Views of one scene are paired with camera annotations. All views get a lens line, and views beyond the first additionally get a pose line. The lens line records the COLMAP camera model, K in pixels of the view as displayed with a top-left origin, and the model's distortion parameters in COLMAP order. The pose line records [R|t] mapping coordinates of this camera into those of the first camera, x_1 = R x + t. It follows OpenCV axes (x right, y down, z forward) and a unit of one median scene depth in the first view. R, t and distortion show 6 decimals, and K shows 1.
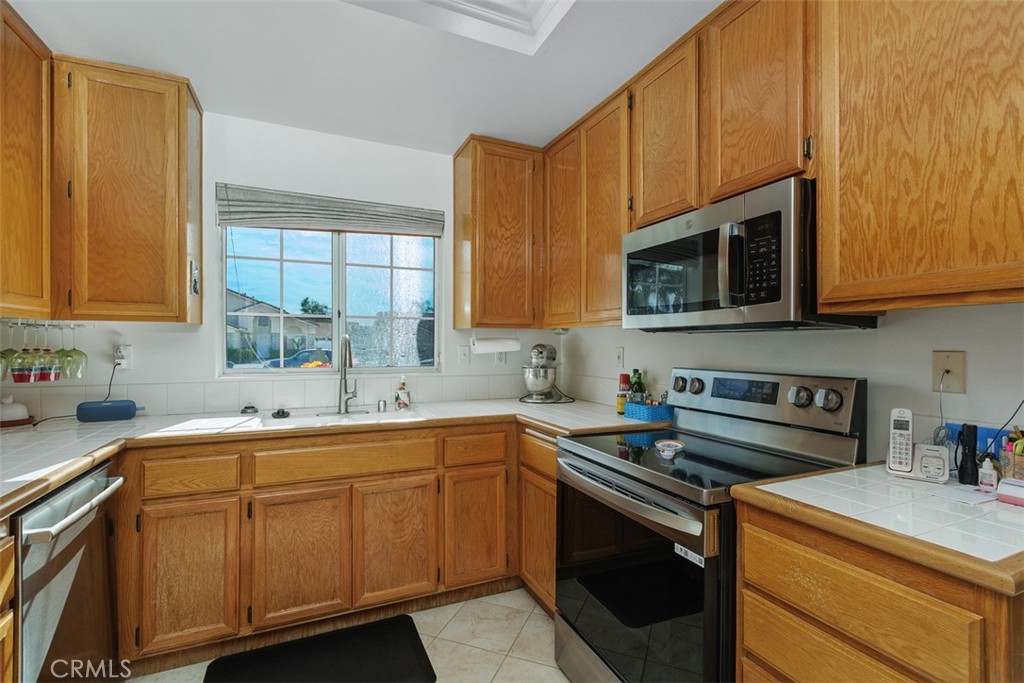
lens RADIAL K [[459.3, 0, 512.0], [0, 459.3, 341.5], [0, 0, 1]] dist [-0.000254, 0.000242]
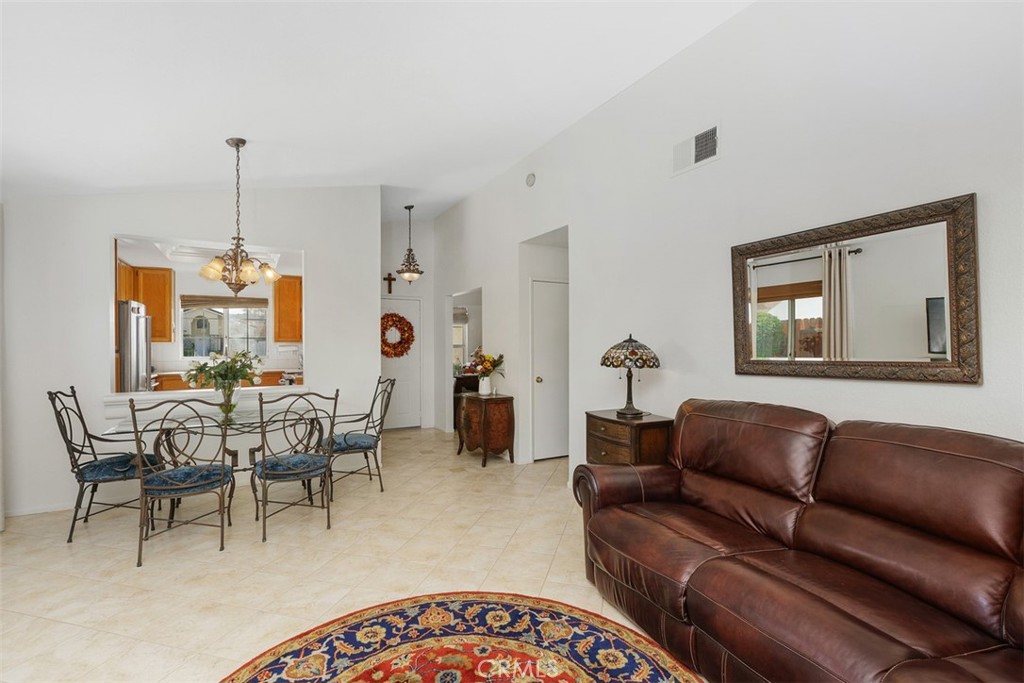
lens RADIAL K [[467.6, 0, 513.2], [0, 467.6, 348.1], [0, 0, 1]] dist [-0.000460, -0.000240]
pose [[0.995380, -0.005299, 0.095867, 1.224594], [0.003923, 0.999887, 0.014538, -0.033014], [-0.095933, -0.014095, 0.995288, -2.236394]]
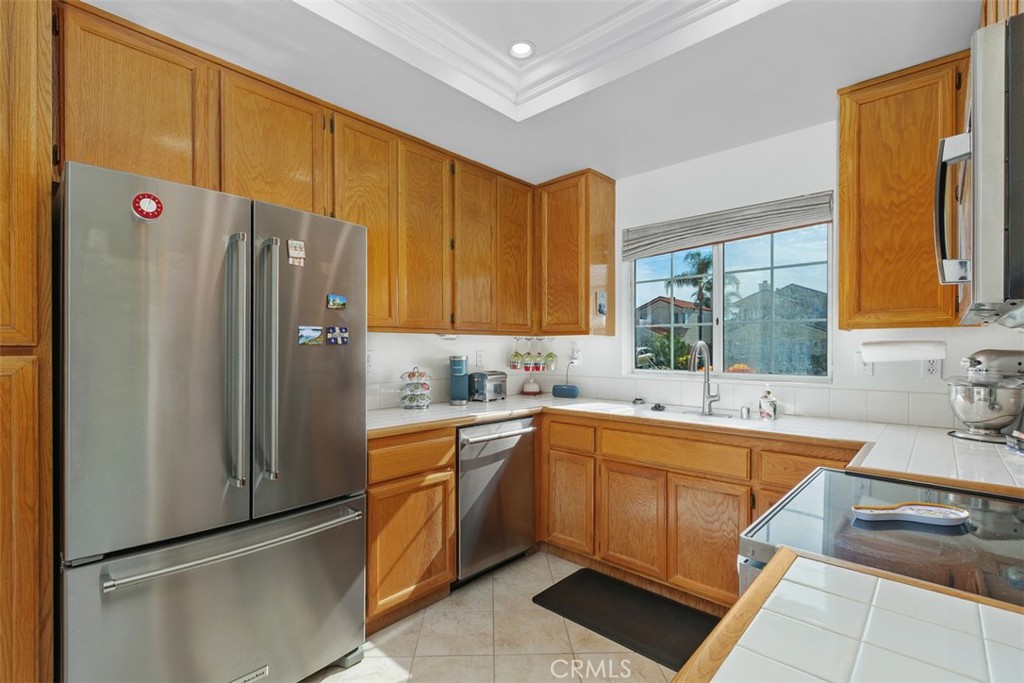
lens RADIAL K [[467.6, 0, 513.2], [0, 467.6, 348.1], [0, 0, 1]] dist [-0.000460, -0.000240]
pose [[0.393726, -0.002797, -0.919223, 0.485009], [0.006161, 0.999981, -0.000404, -0.000906], [0.919207, -0.005504, 0.393736, 0.164208]]
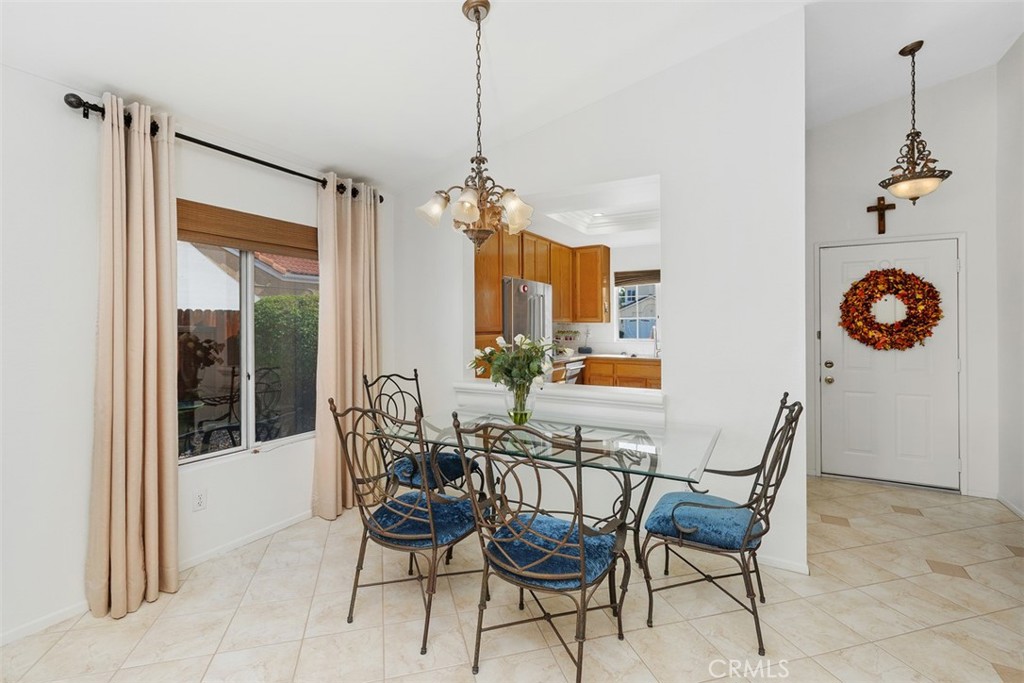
lens RADIAL K [[470.7, 0, 508.2], [0, 470.7, 325.2], [0, 0, 1]] dist [-0.000006, -0.000190]
pose [[0.587687, -0.002530, -0.809085, 1.296598], [0.006234, 0.999980, 0.001402, -0.029834], [0.809065, -0.005868, 0.587690, -1.211234]]
